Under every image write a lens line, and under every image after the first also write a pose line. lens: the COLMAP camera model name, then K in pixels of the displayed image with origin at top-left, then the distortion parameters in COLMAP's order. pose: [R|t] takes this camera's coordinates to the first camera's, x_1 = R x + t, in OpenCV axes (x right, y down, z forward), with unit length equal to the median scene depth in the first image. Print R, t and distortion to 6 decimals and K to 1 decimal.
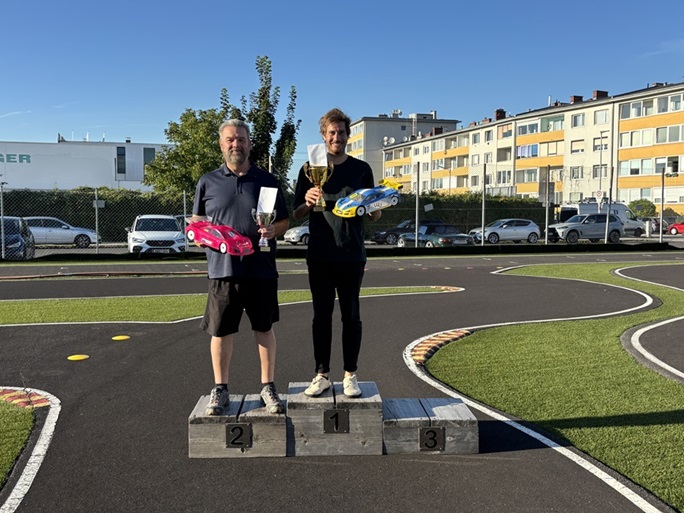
lens RADIAL K [[690.6, 0, 341.8], [0, 690.6, 254.3], [0, 0, 1]] dist [0.187713, -0.611120]
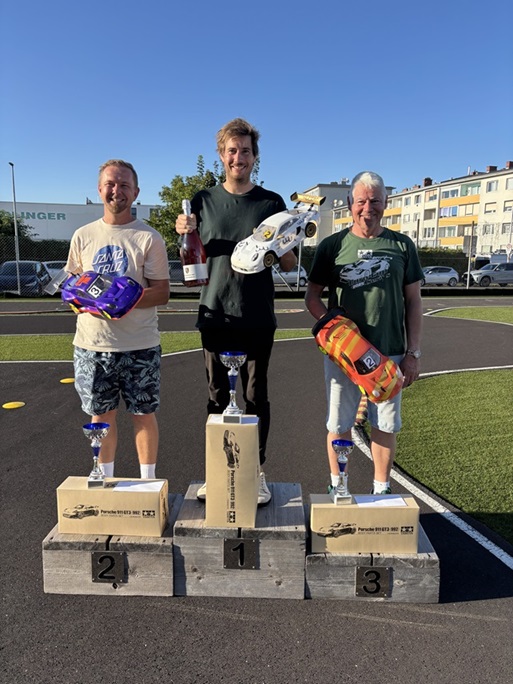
lens RADIAL K [[507.4, 0, 256.5], [0, 507.4, 342.0], [0, 0, 1]] dist [0.000089, 0.007594]
pose [[0.996146, 0.023417, -0.084528, 0.010048], [-0.014704, 0.994649, 0.102258, -0.007374], [0.086471, -0.100621, 0.991160, 0.105957]]
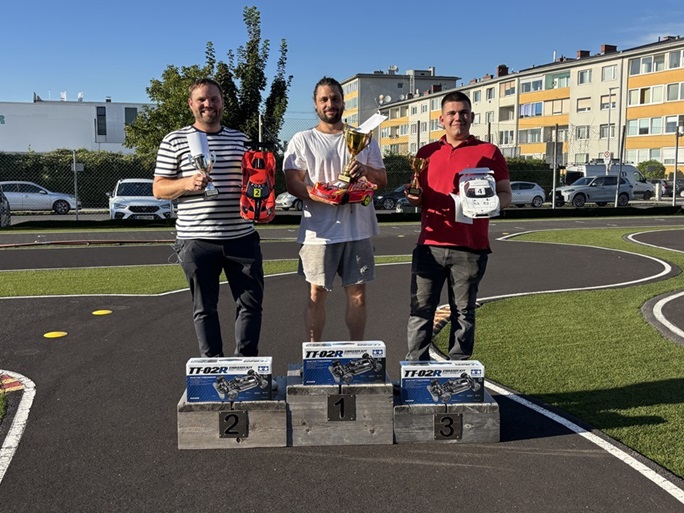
lens RADIAL K [[720.9, 0, 339.4], [0, 720.9, 253.9], [0, 0, 1]] dist [0.155714, -0.487750]
pose [[0.999968, -0.004729, 0.006465, -0.003457], [0.004419, 0.998880, 0.047114, -0.000543], [-0.006681, -0.047084, 0.998869, 0.016025]]
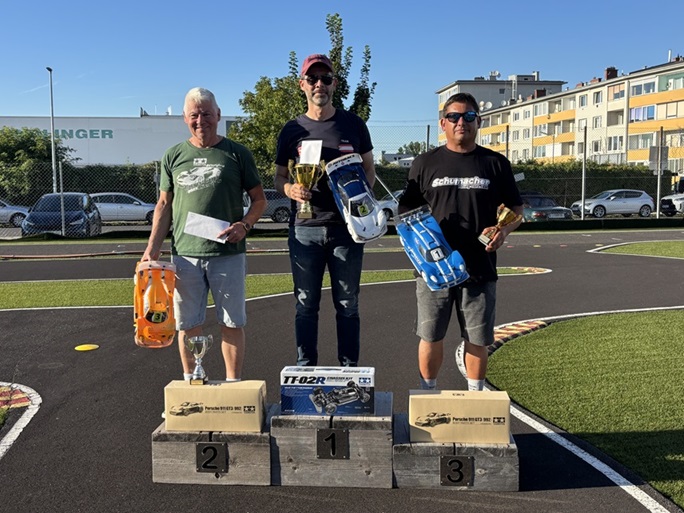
lens RADIAL K [[728.7, 0, 337.9], [0, 728.7, 254.5], [0, 0, 1]] dist [0.030706, -0.042999]
pose [[0.990453, 0.001099, -0.137848, 0.023591], [0.003493, 0.999447, 0.033065, -0.000428], [0.137808, -0.033231, 0.989901, 0.040618]]
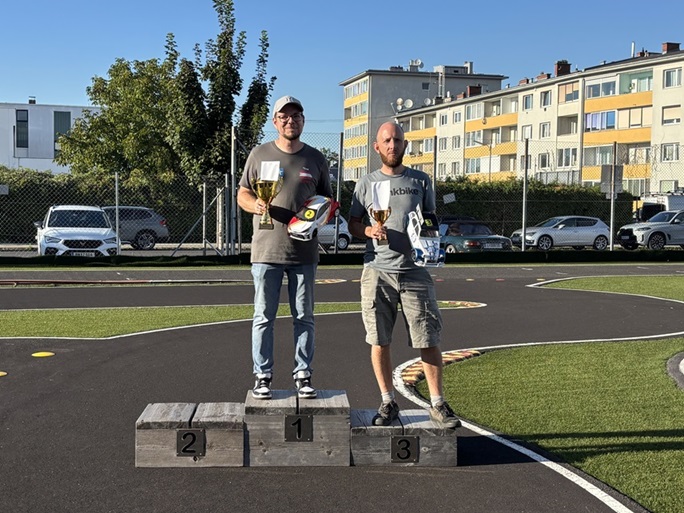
lens RADIAL K [[1011.7, 0, 341.4], [0, 1011.7, 259.1], [0, 0, 1]] dist [0.221434, -0.789047]
pose [[0.999966, 0.007848, 0.002439, 0.008937], [-0.007825, 0.999929, -0.008962, 0.006668], [-0.002509, 0.008943, 0.999957, -0.068461]]
